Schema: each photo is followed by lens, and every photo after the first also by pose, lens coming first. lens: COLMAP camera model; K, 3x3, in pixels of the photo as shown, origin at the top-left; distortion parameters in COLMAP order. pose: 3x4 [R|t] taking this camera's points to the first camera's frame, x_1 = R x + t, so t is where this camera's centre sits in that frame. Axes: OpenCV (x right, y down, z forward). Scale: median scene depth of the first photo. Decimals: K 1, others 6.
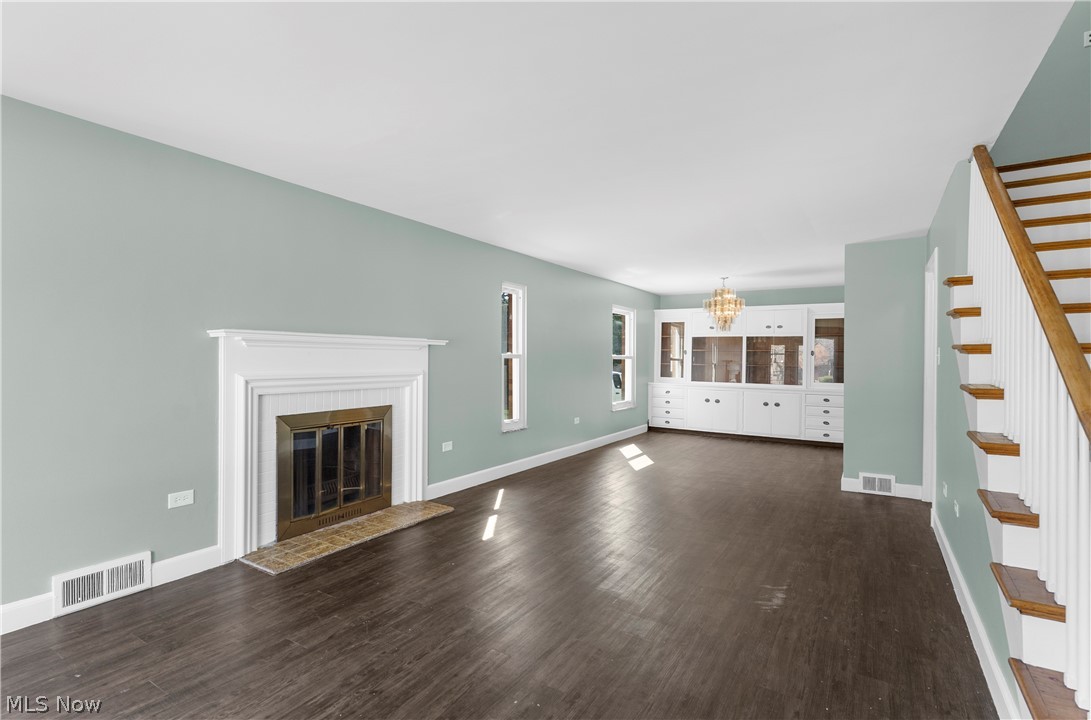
lens RADIAL K [[523.5, 0, 545.3], [0, 523.5, 361.4], [0, 0, 1]] dist [0.000515, 0.000756]
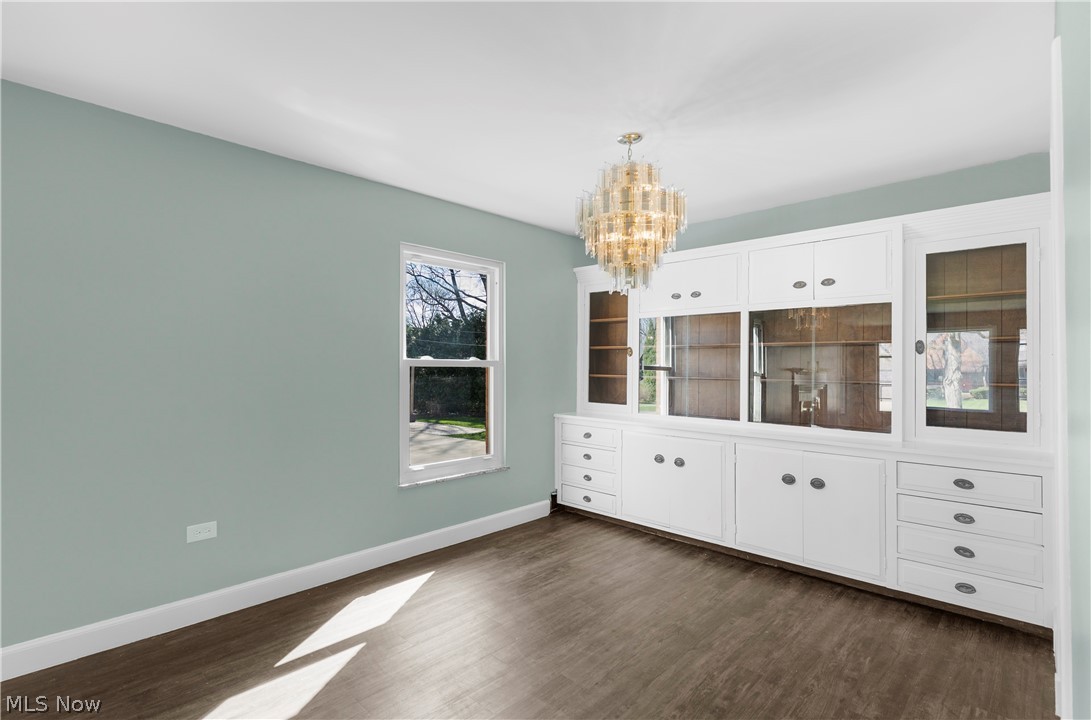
lens RADIAL K [[523.5, 0, 545.3], [0, 523.5, 362.4], [0, 0, 1]] dist [0.000515, 0.000756]
pose [[0.979808, -0.006131, -0.199848, 0.305988], [0.003229, 0.999885, -0.014840, -0.000840], [0.199916, 0.013895, 0.979715, 0.551951]]
